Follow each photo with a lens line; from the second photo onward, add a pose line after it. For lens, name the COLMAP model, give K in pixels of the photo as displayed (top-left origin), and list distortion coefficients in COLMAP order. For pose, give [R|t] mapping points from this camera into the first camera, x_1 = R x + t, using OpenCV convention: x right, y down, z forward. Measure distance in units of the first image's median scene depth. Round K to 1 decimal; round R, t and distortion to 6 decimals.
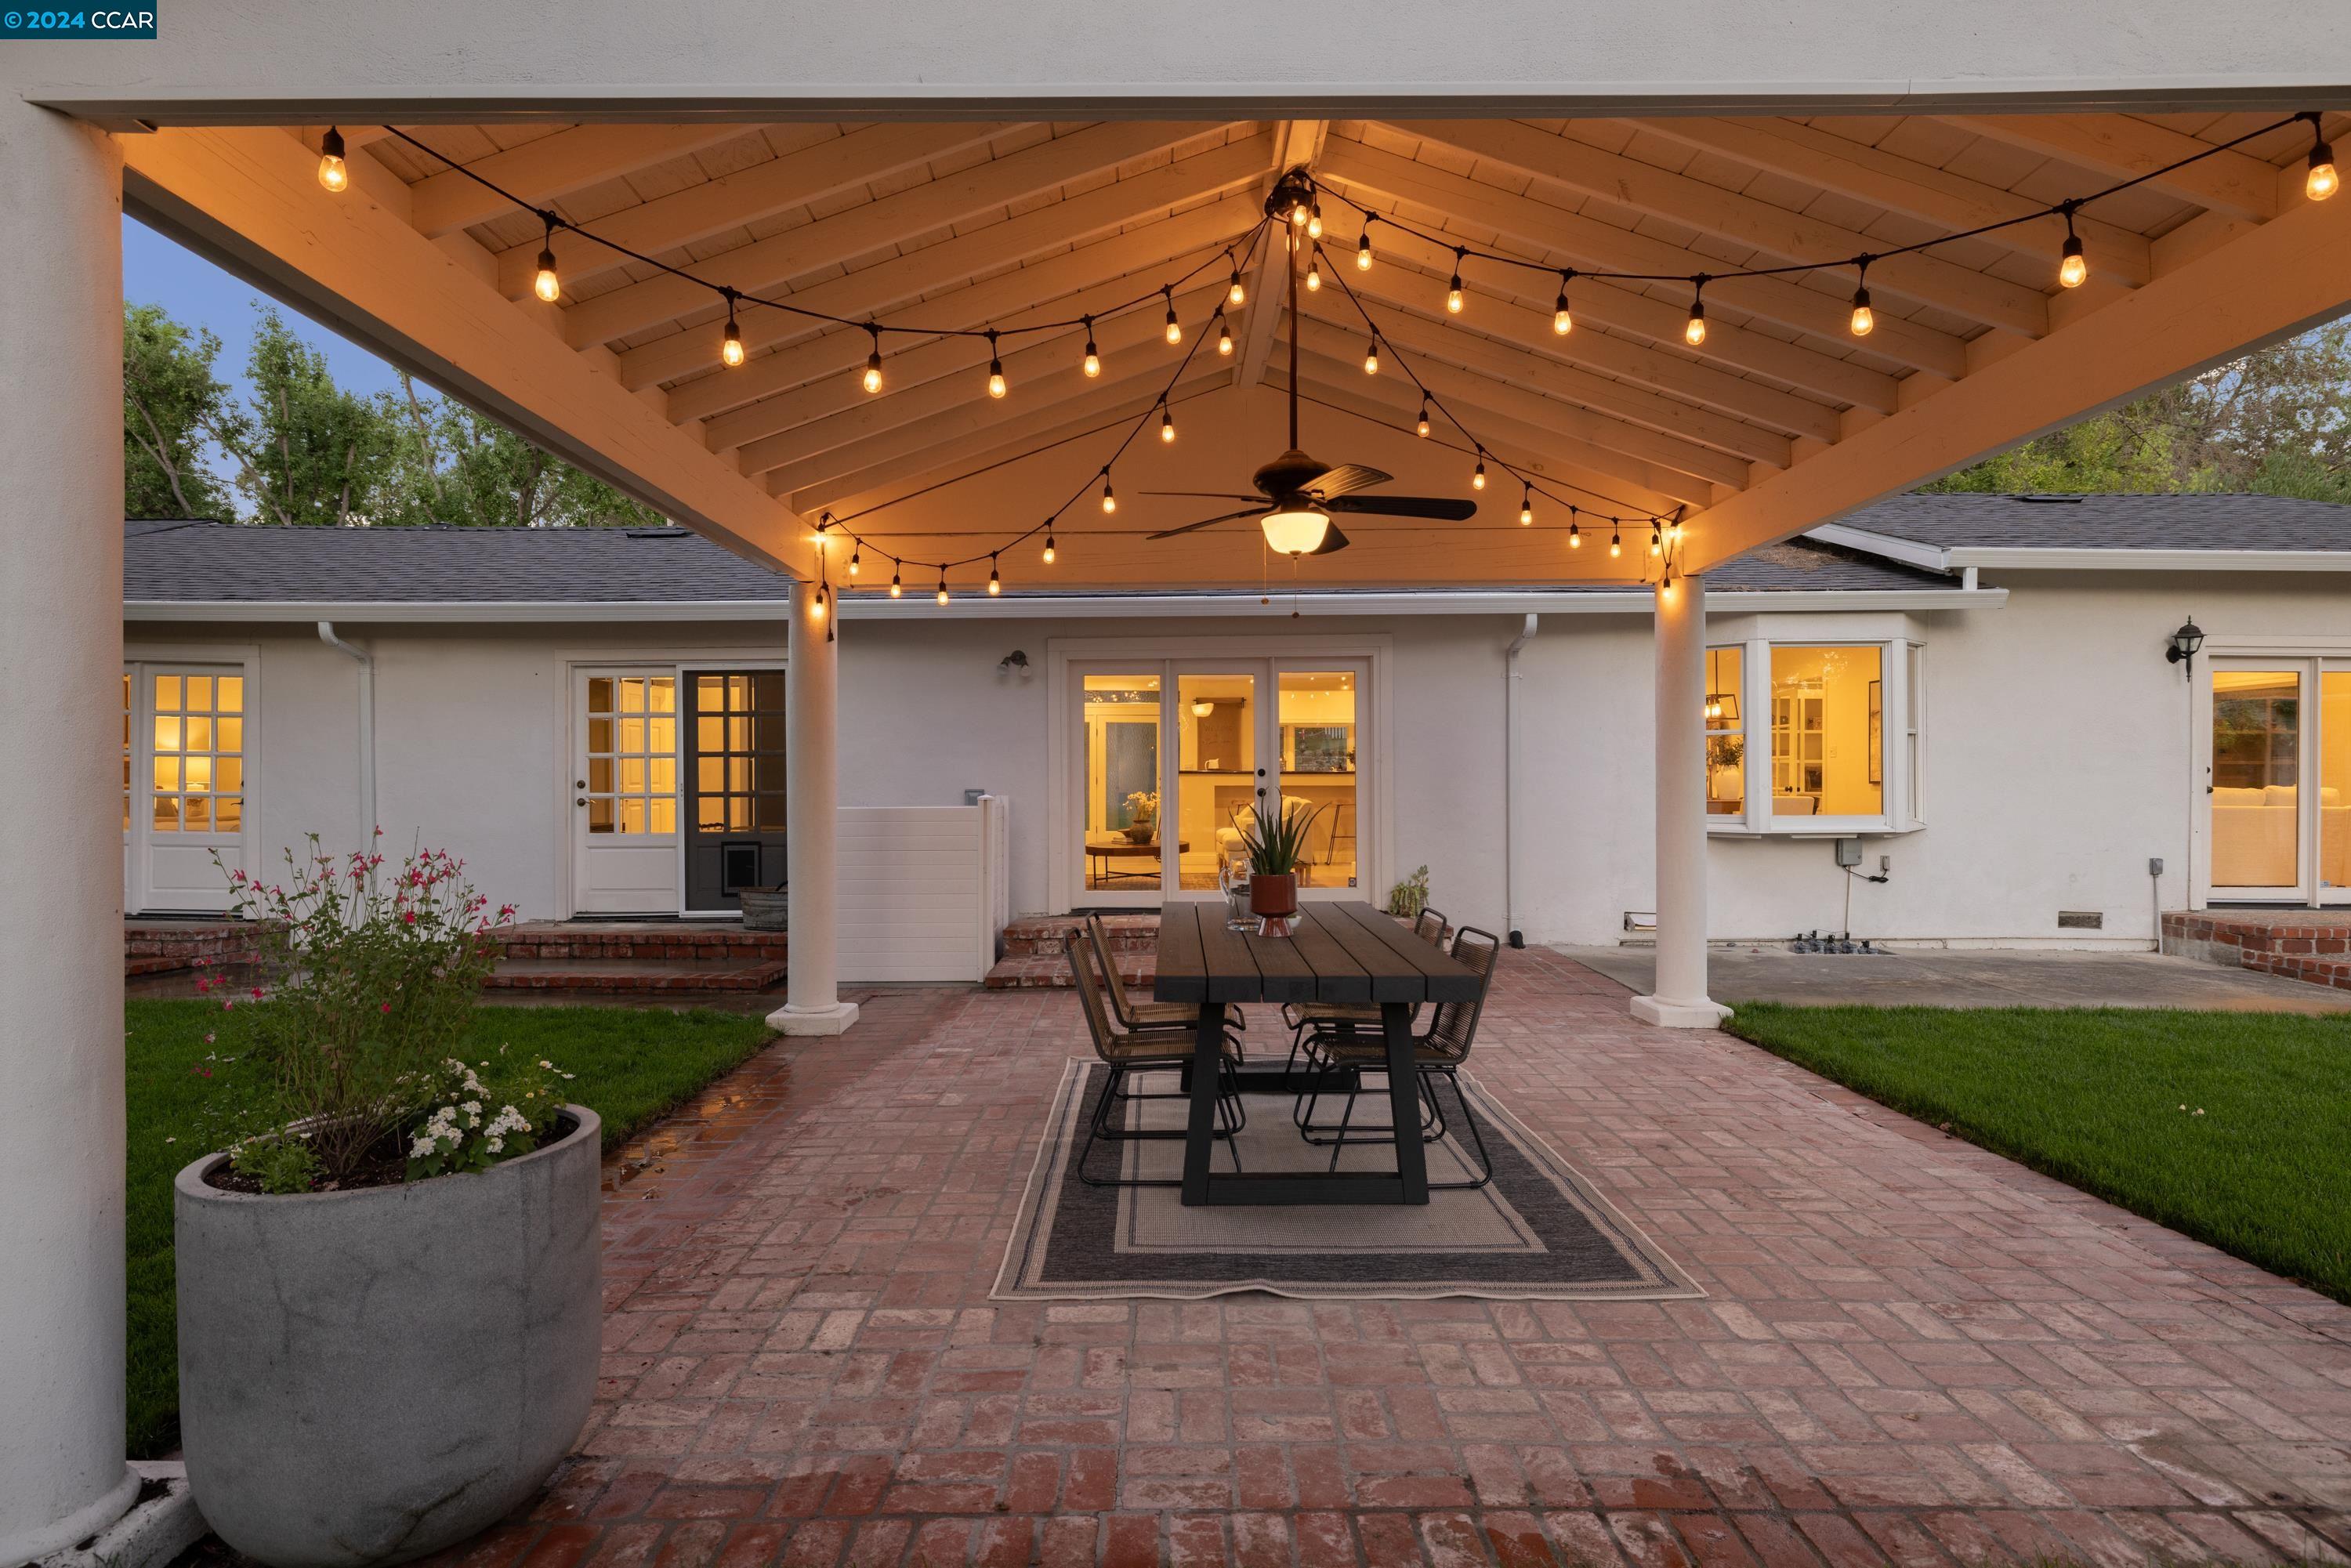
lens RADIAL K [[1238.3, 0, 1175.5], [0, 1238.3, 784.0], [0, 0, 1]] dist [0.000012, 0.000085]
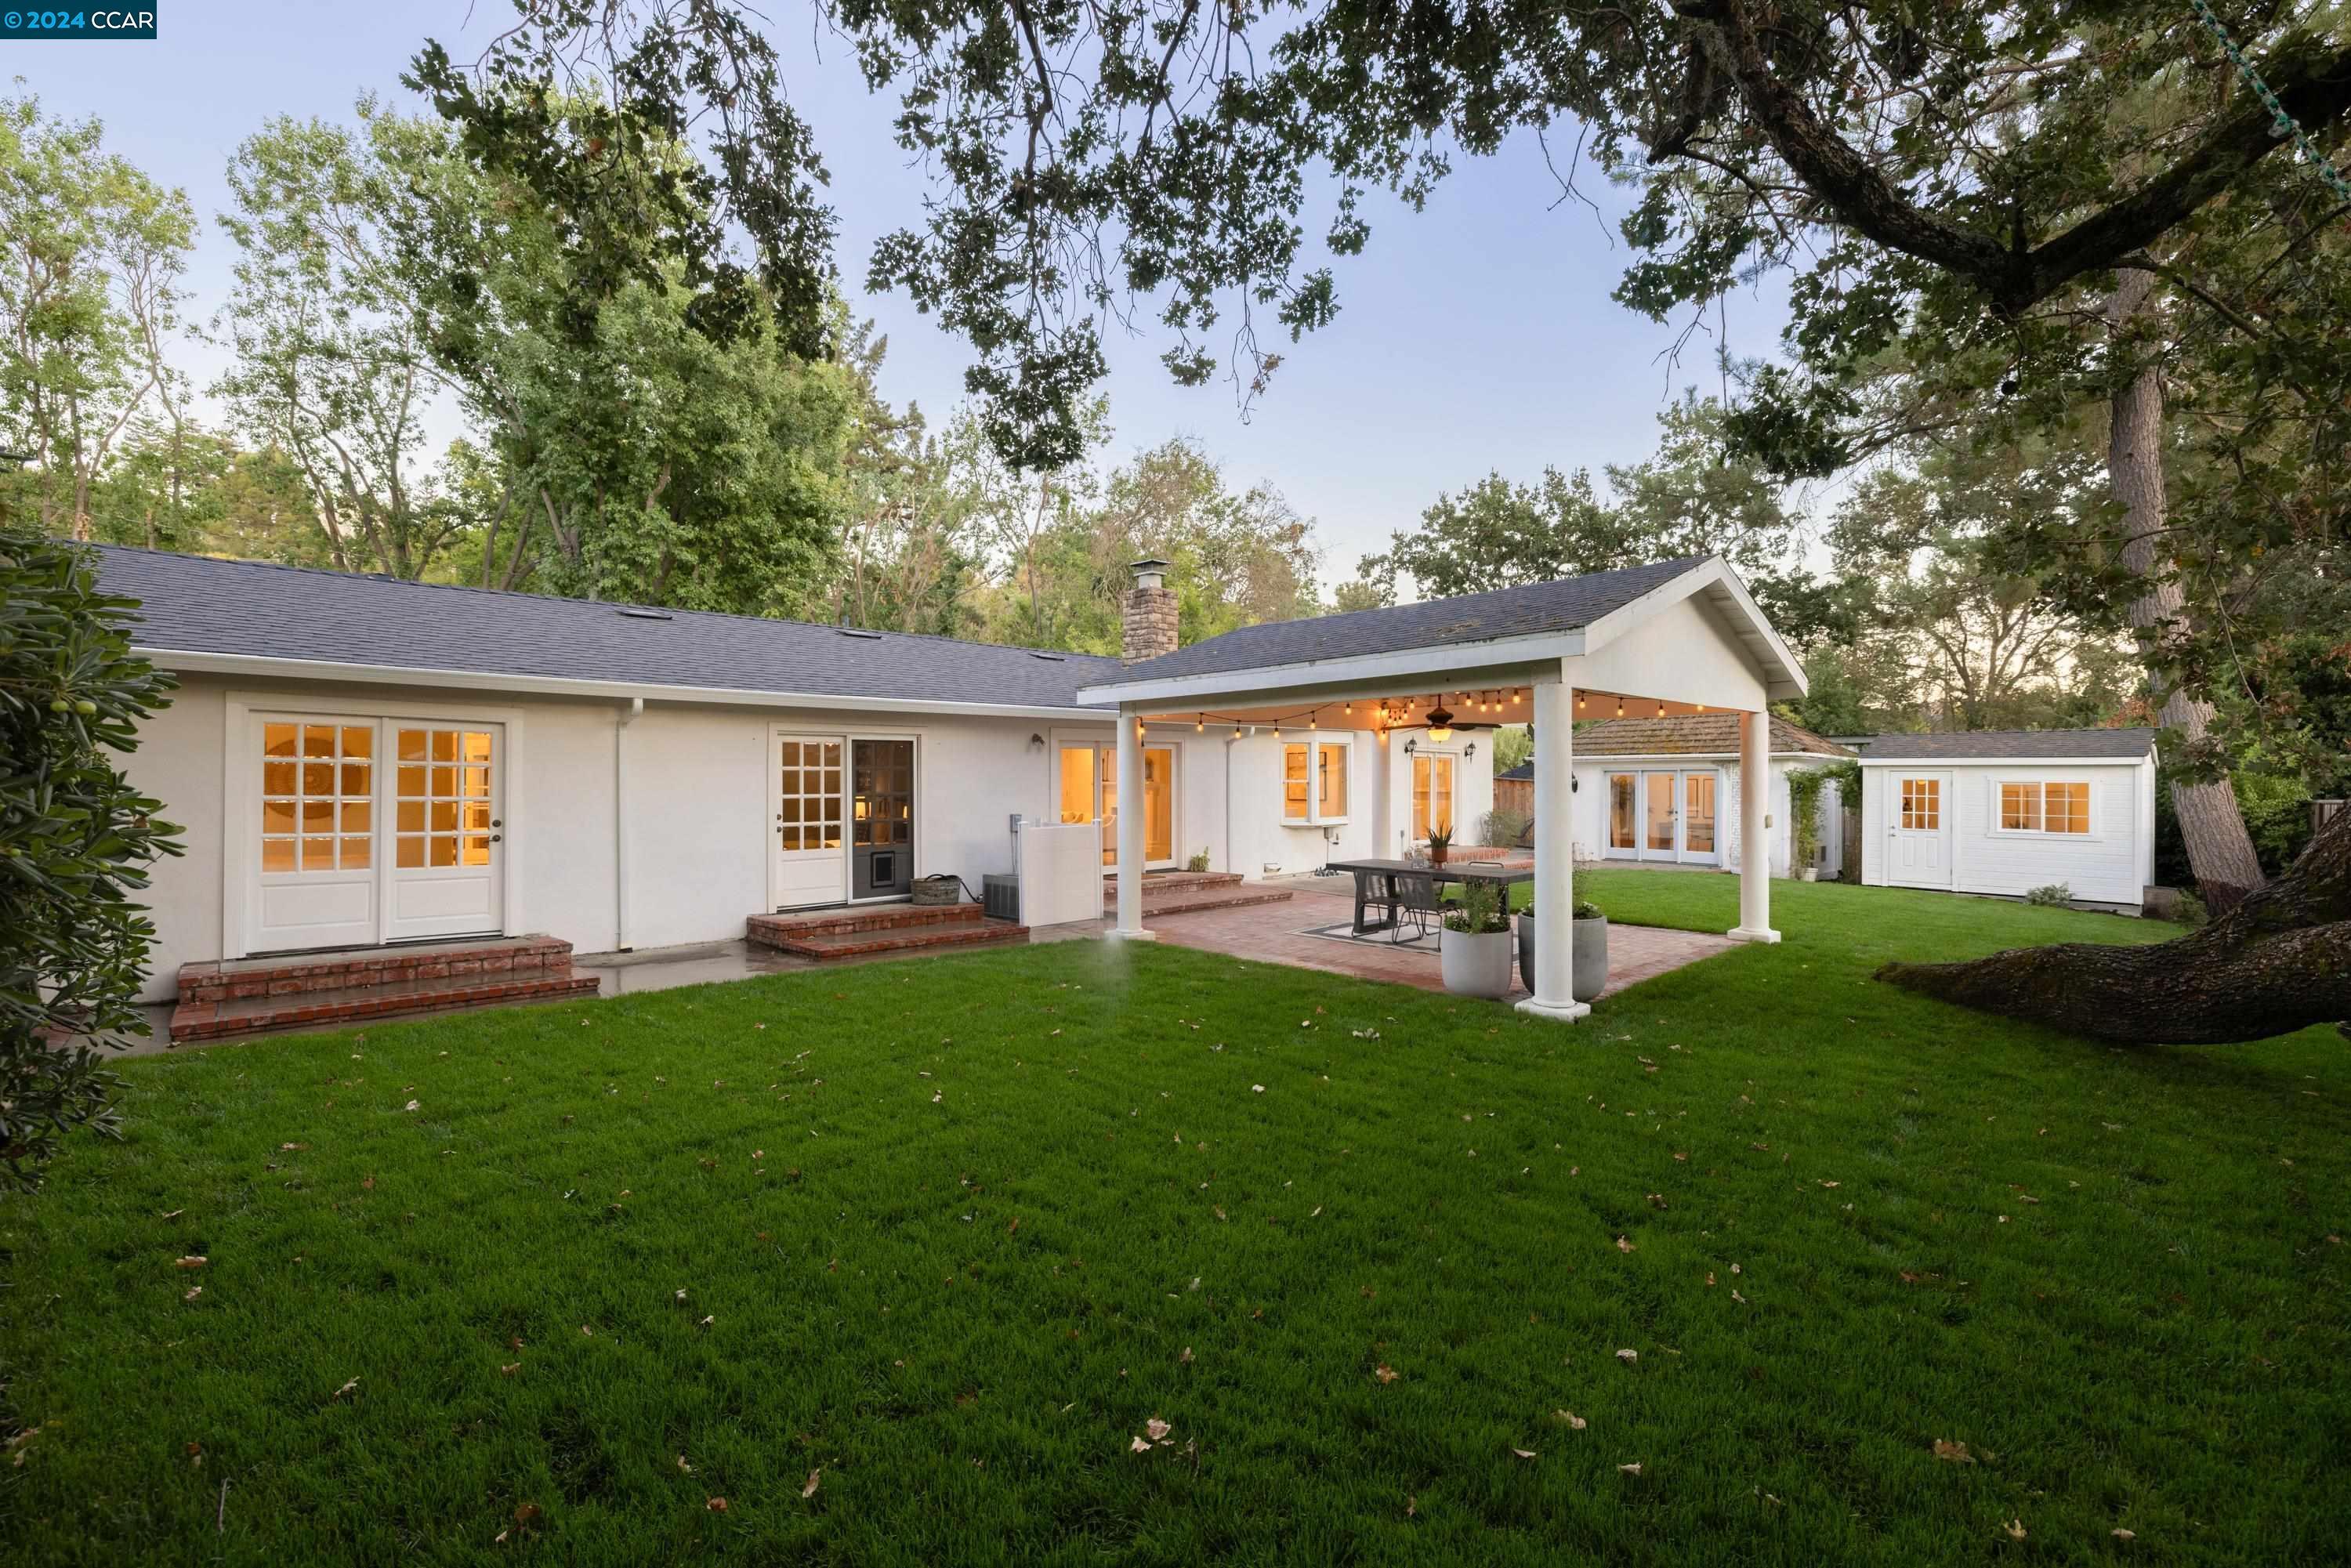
lens RADIAL K [[995.7, 0, 1175.5], [0, 995.7, 784.0], [0, 0, 1]] dist [-0.000362, -0.000030]
pose [[0.719128, -0.002391, 0.694873, -0.972360], [-0.000035, 0.999994, 0.003477, -0.042796], [-0.694877, -0.002525, 0.719124, -0.145170]]
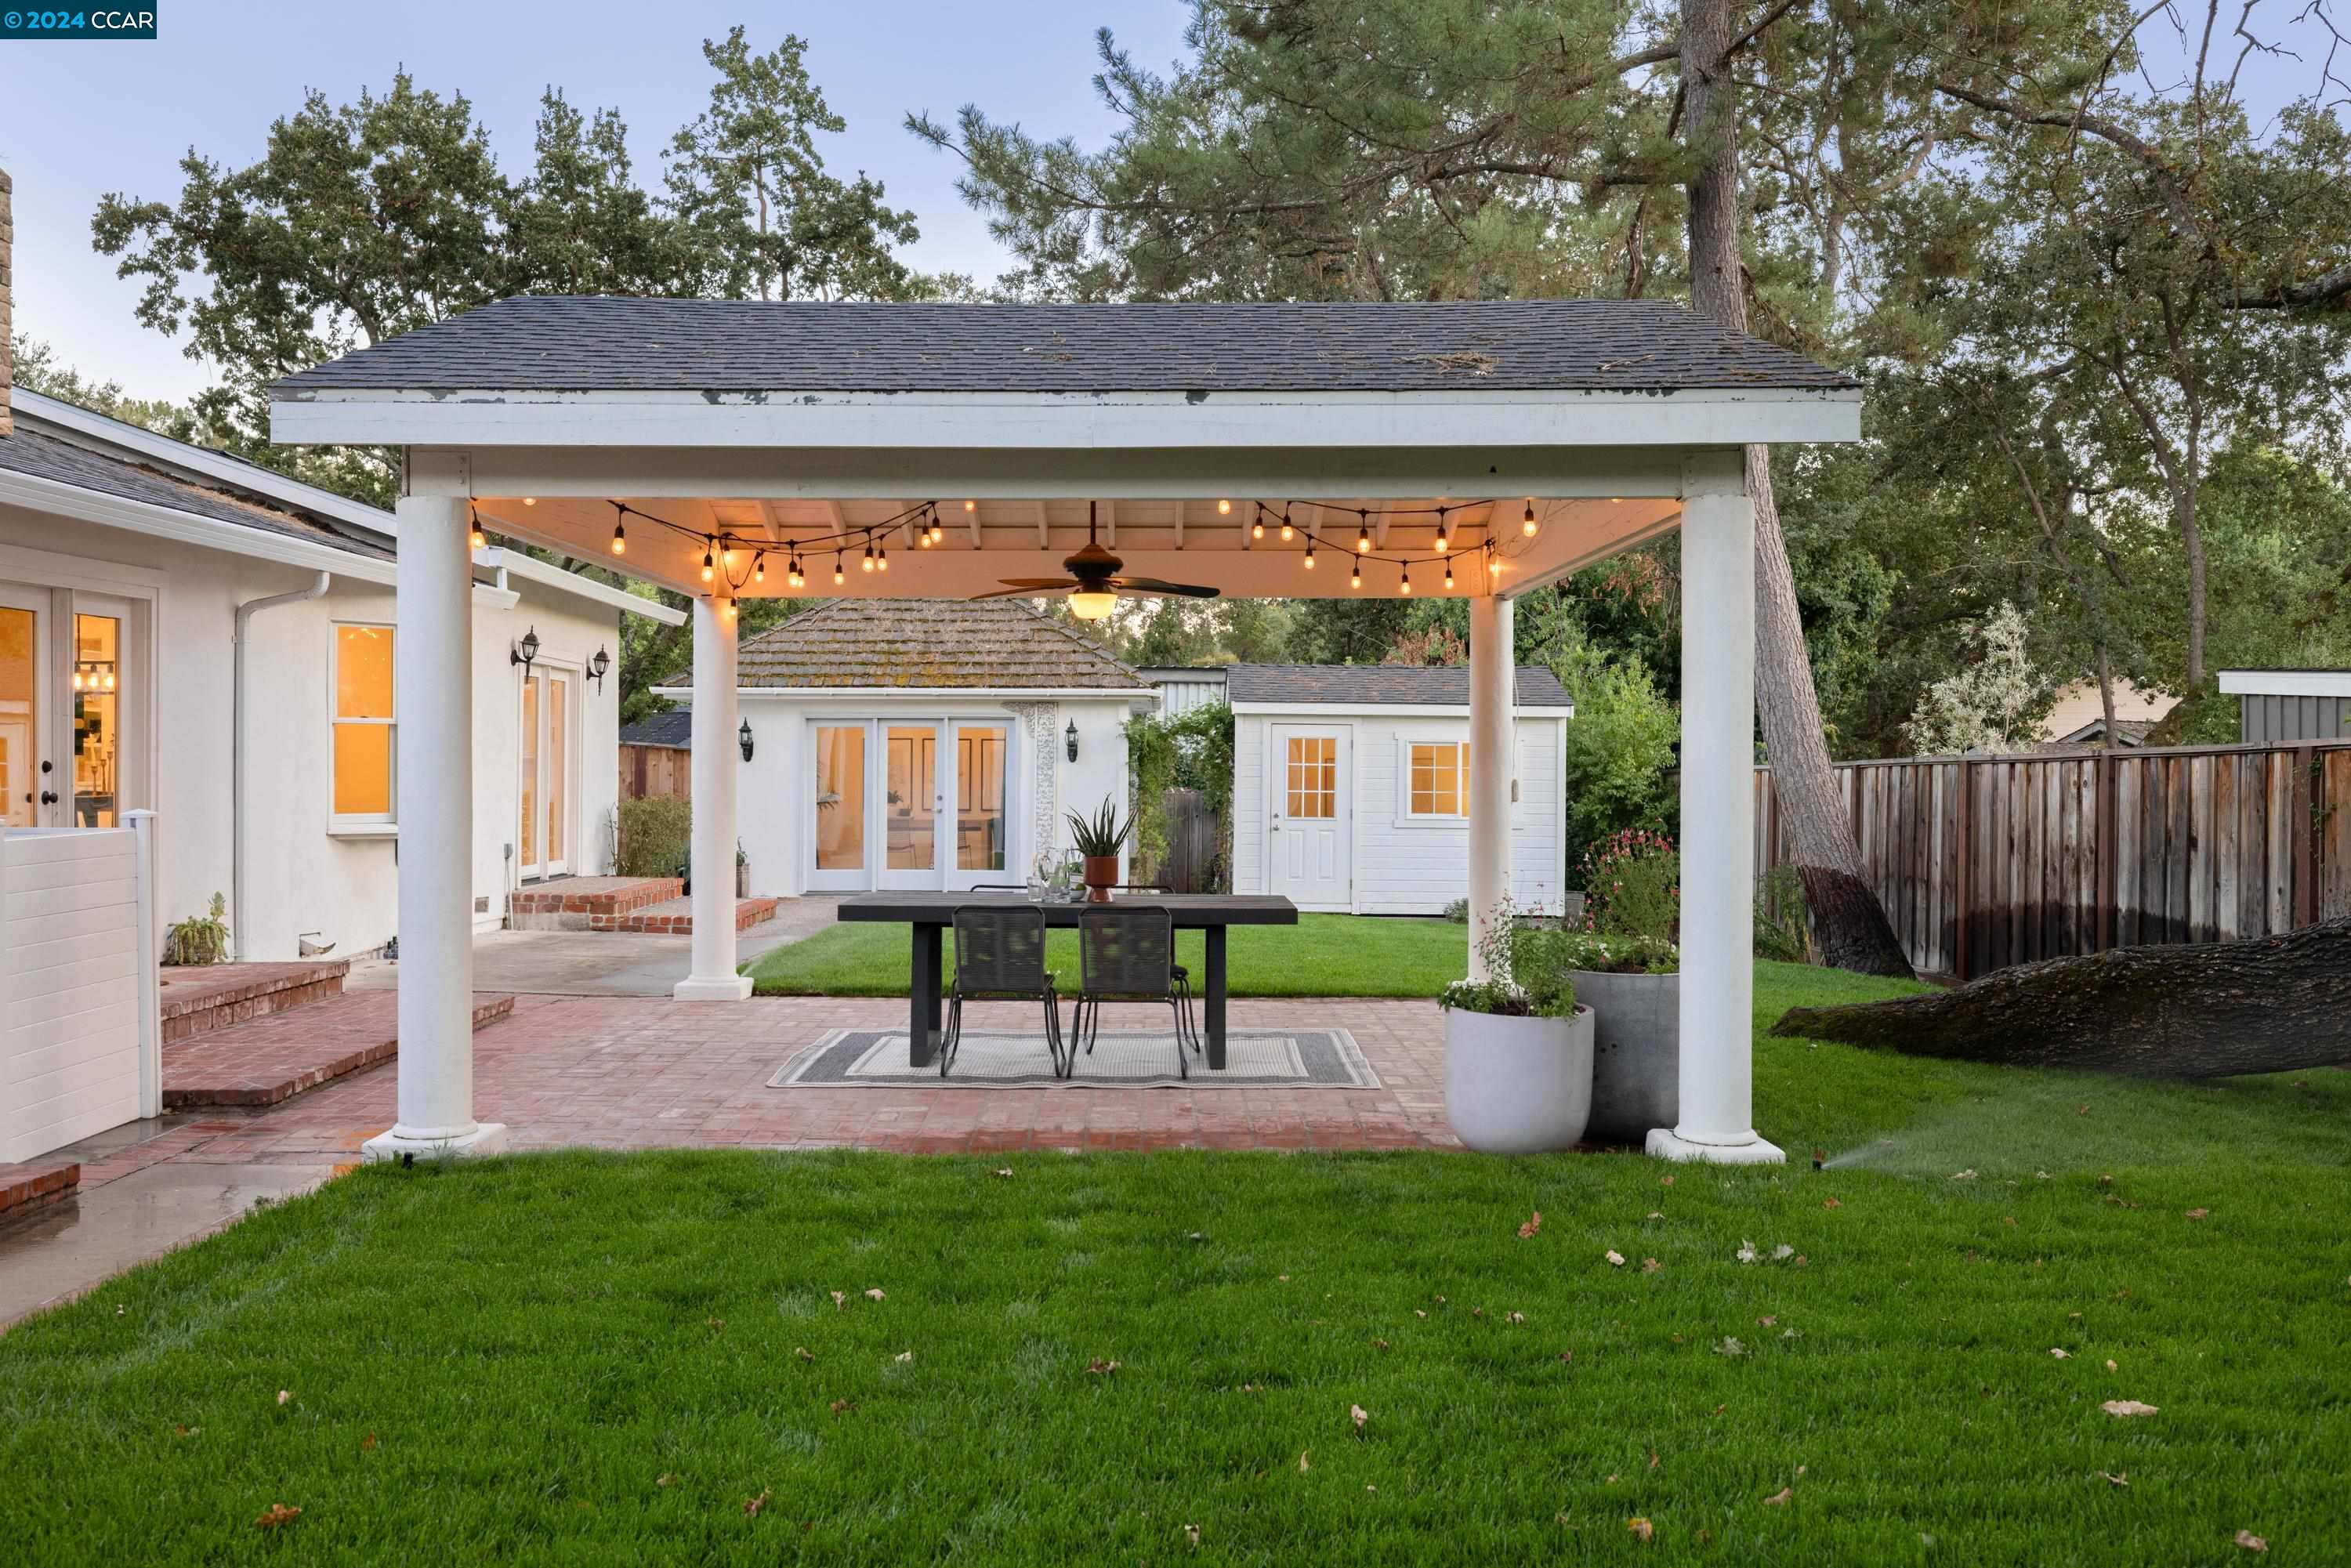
lens RADIAL K [[1988.8, 0, 1175.5], [0, 1988.8, 784.0], [0, 0, 1]] dist [0.003619, 0.000277]
pose [[-0.016239, -0.010586, 0.999812, -0.992159], [-0.003922, 0.999937, 0.010524, -0.013616], [-0.999860, -0.003751, -0.016280, 0.445547]]
